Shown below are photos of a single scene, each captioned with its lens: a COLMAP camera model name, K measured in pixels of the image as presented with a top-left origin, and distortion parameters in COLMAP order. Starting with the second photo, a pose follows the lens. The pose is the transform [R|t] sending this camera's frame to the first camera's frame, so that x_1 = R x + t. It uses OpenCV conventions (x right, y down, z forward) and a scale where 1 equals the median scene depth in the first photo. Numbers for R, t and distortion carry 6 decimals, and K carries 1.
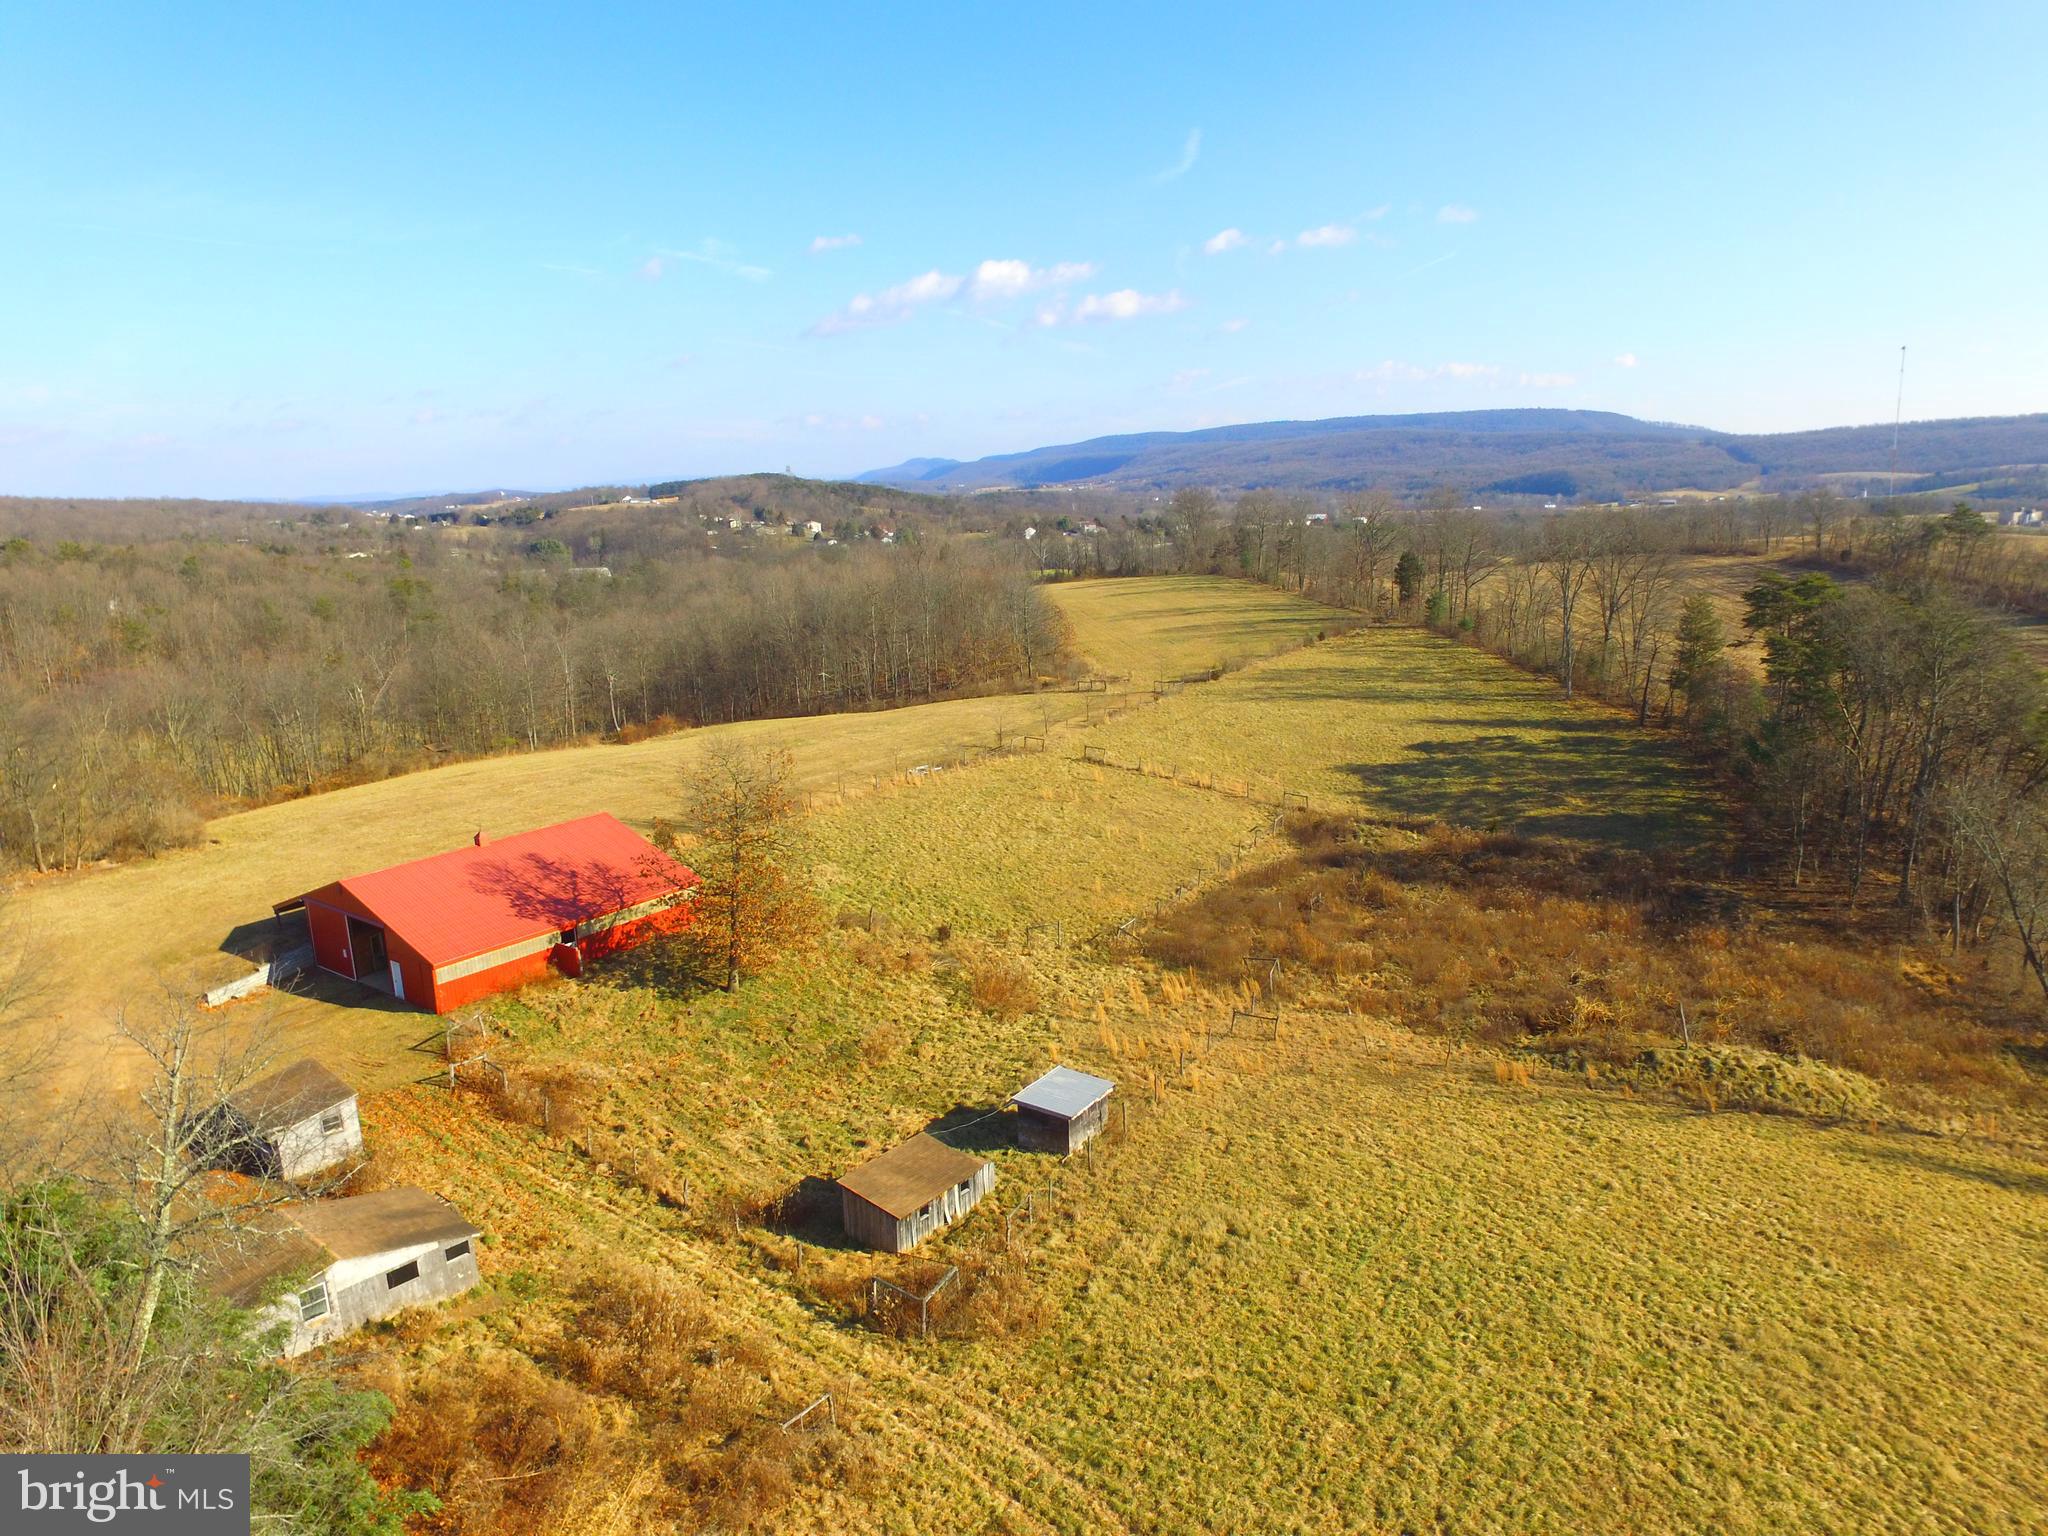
lens RADIAL K [[1394.5, 0, 1031.8], [0, 1394.5, 763.0], [0, 0, 1]] dist [-0.134811, 0.103298]
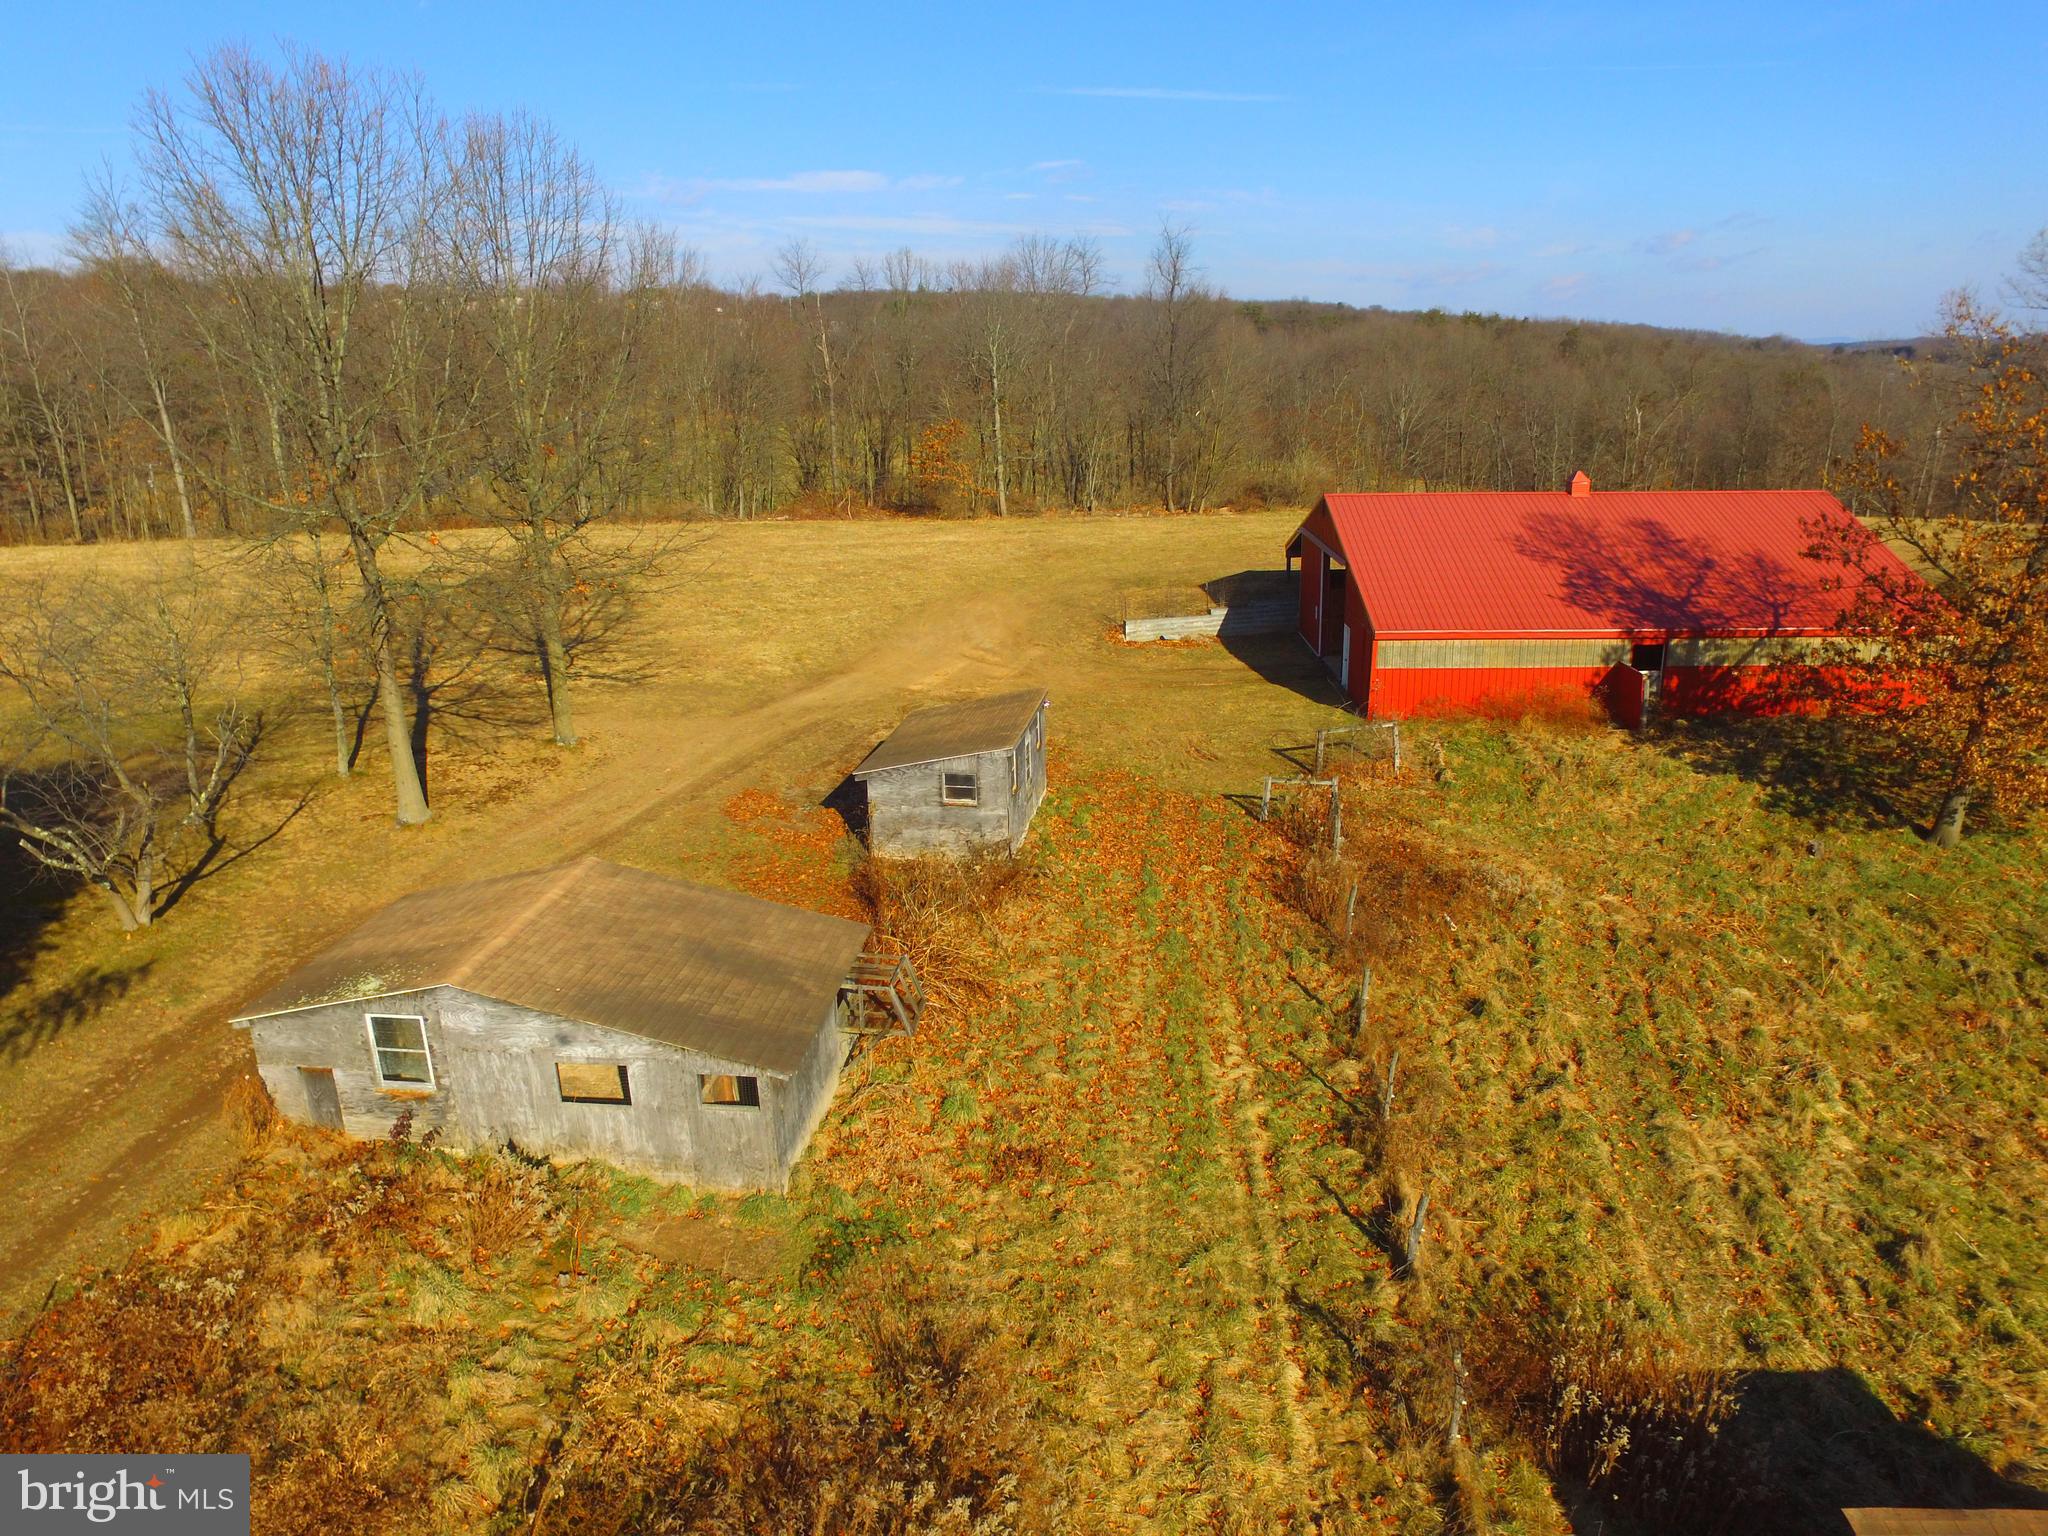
lens RADIAL K [[1394.5, 0, 1031.8], [0, 1394.5, 763.0], [0, 0, 1]] dist [-0.134811, 0.103298]
pose [[0.570634, 0.253932, -0.780958, -0.053471], [-0.167213, 0.966996, 0.192243, 0.113047], [0.804000, 0.020886, 0.594262, 0.534295]]
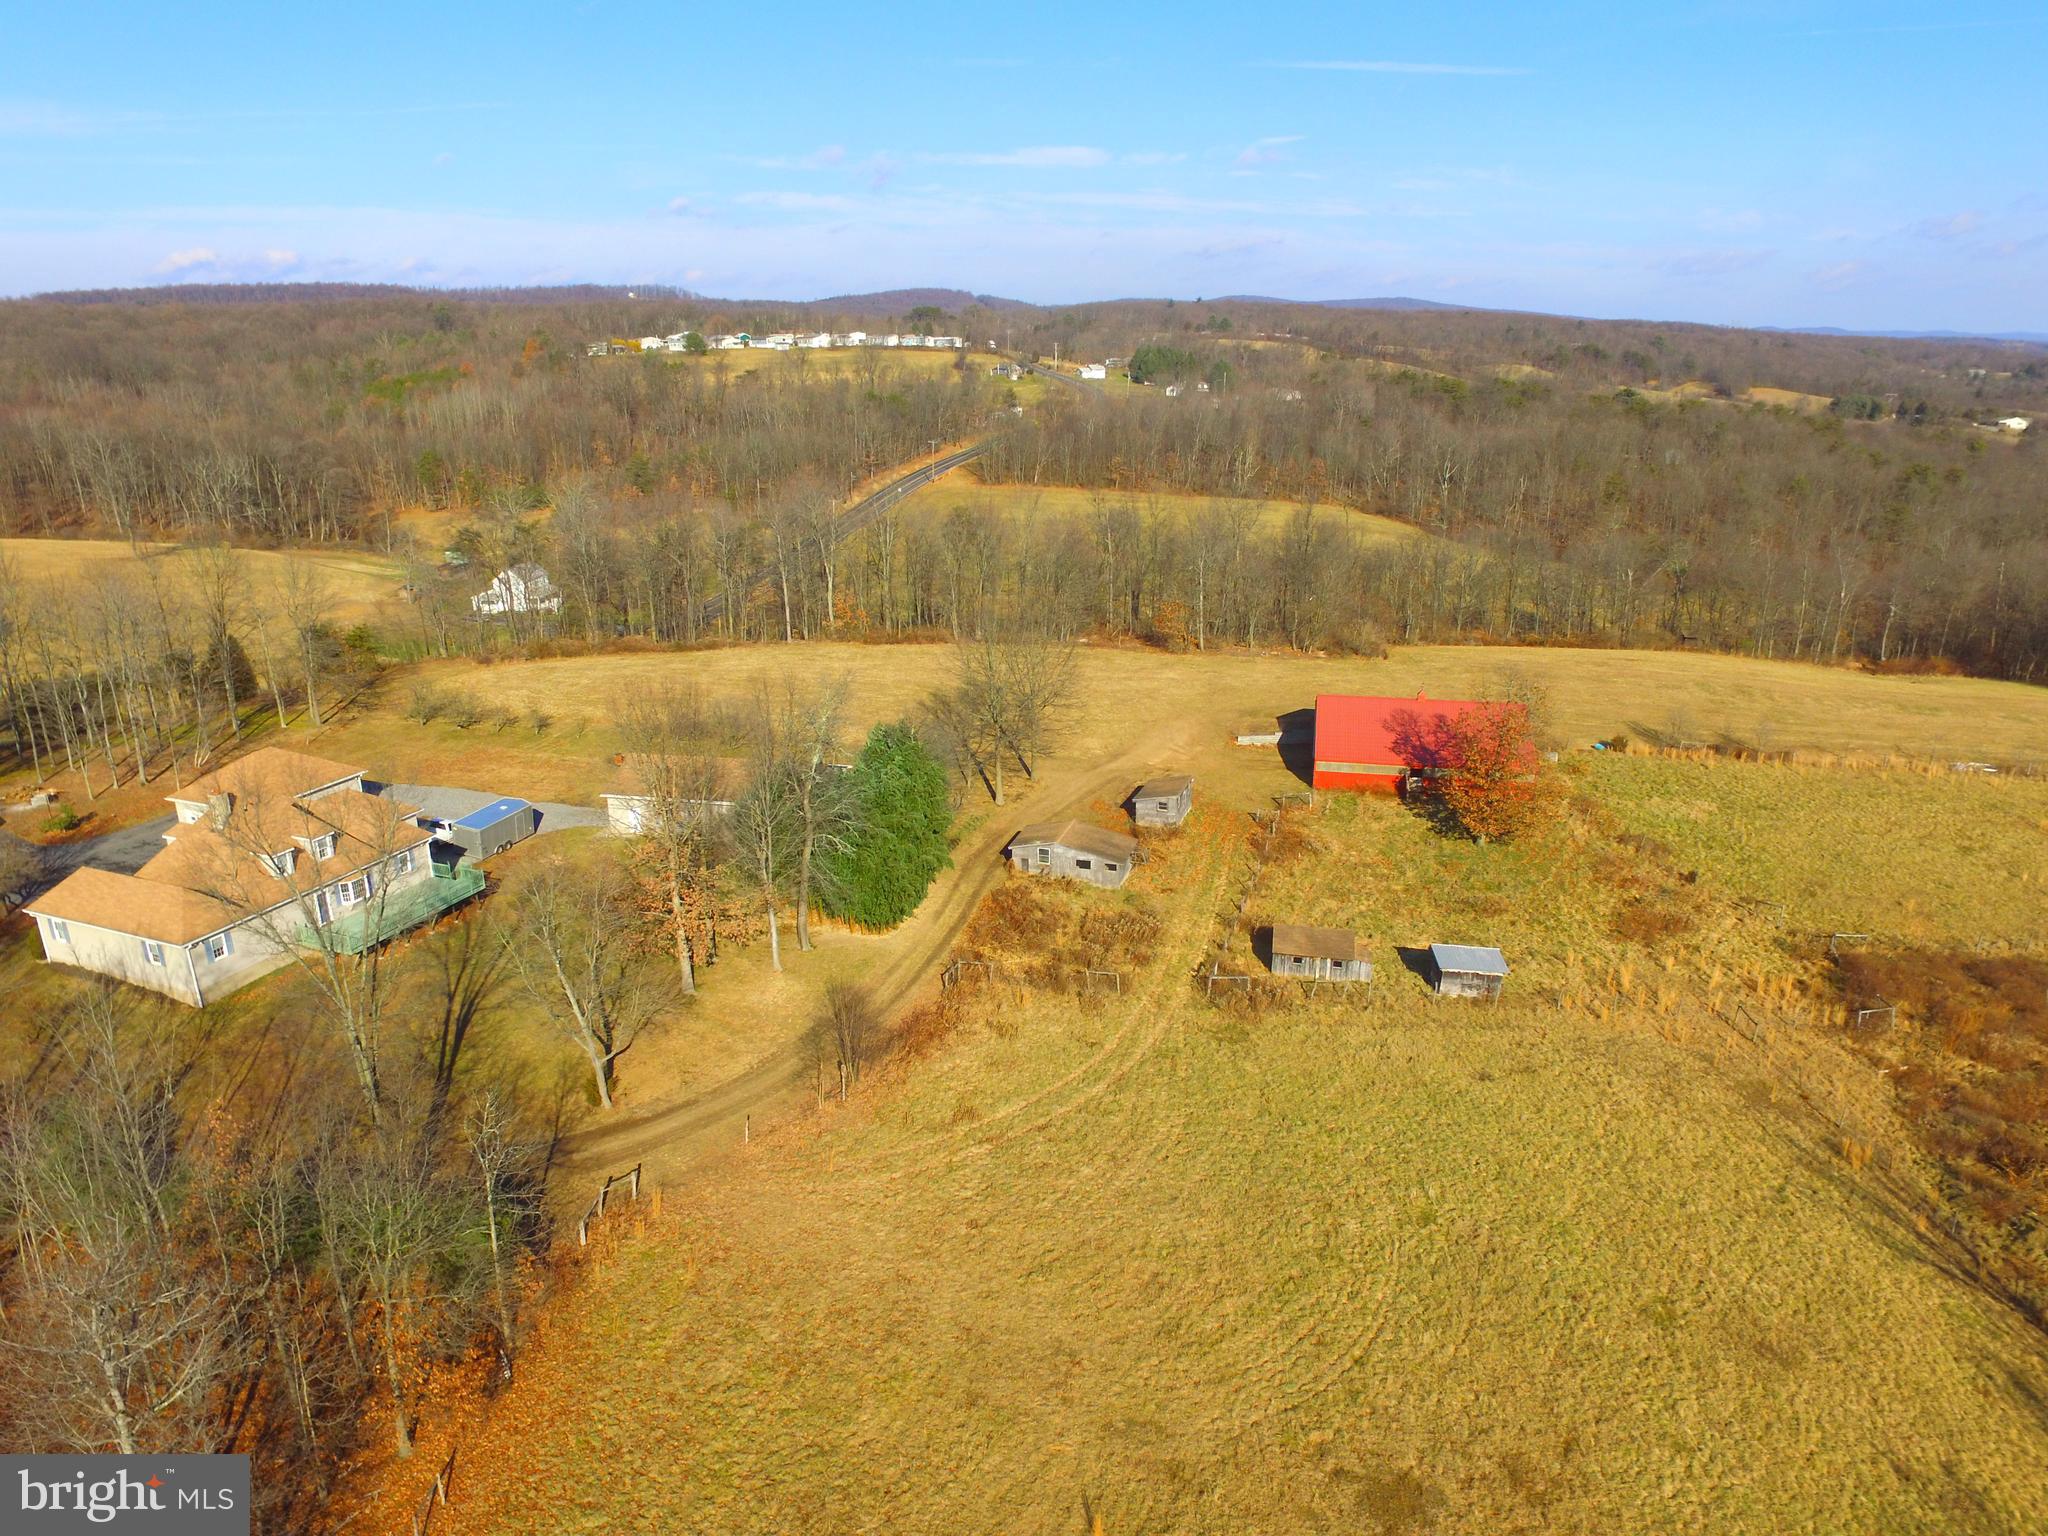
lens RADIAL K [[1394.5, 0, 1031.8], [0, 1394.5, 763.0], [0, 0, 1]] dist [-0.134811, 0.103298]
pose [[0.421953, 0.299330, -0.855779, 0.816989], [-0.195372, 0.951768, 0.236574, -0.166959], [0.885317, 0.067372, 0.460082, -0.050250]]
